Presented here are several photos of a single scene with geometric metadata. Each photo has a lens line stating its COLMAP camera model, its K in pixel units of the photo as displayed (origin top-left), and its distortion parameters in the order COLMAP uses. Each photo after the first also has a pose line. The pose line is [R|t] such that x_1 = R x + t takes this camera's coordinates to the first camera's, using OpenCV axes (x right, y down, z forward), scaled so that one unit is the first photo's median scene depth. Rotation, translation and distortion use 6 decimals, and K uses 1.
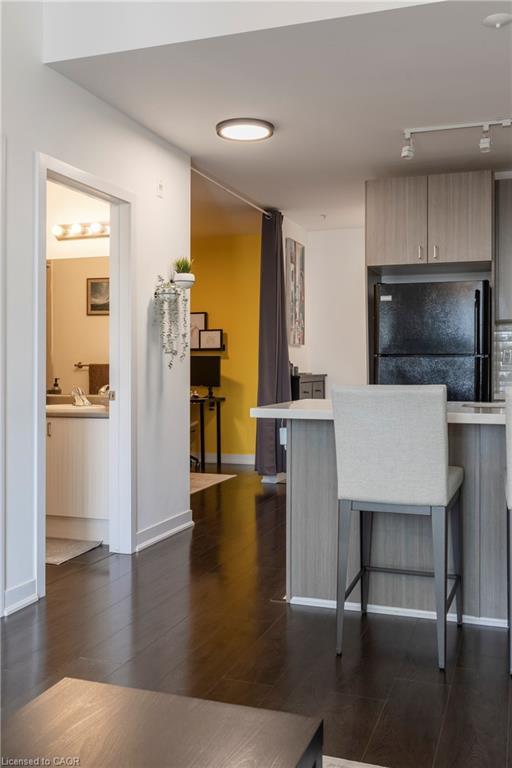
lens RADIAL K [[731.5, 0, 268.3], [0, 731.5, 359.1], [0, 0, 1]] dist [0.001089, 0.006716]
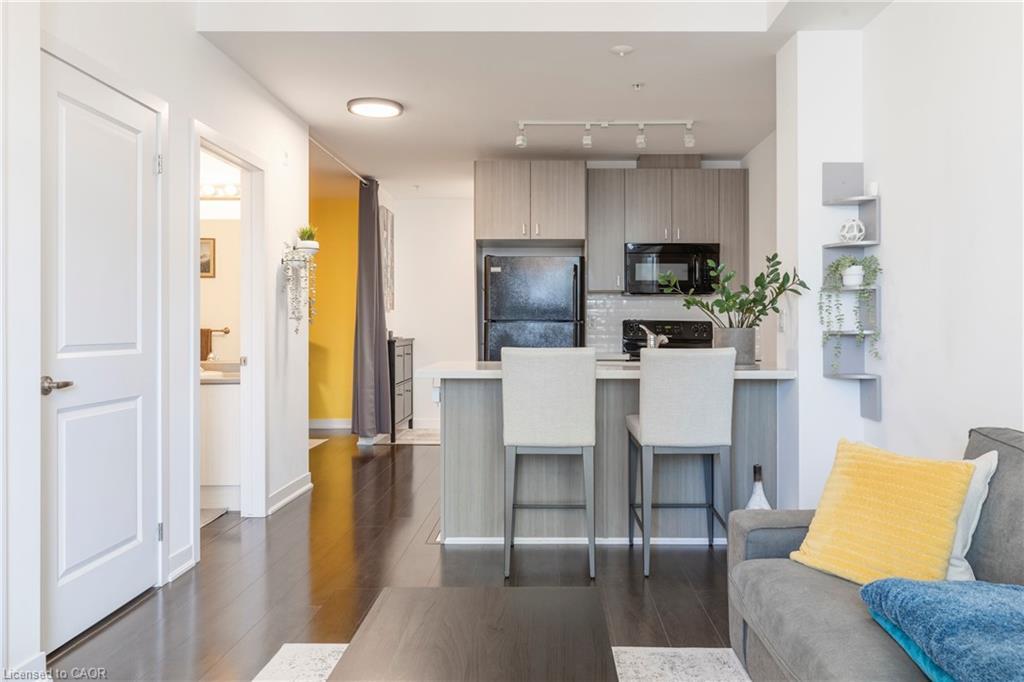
lens RADIAL K [[934.2, 0, 394.4], [0, 934.2, 312.6], [0, 0, 1]] dist [0.006830, 0.003871]
pose [[0.945868, 0.002365, 0.324543, -0.450917], [-0.001688, 0.999996, -0.002367, -0.014675], [-0.324547, 0.001691, 0.945868, -0.291463]]
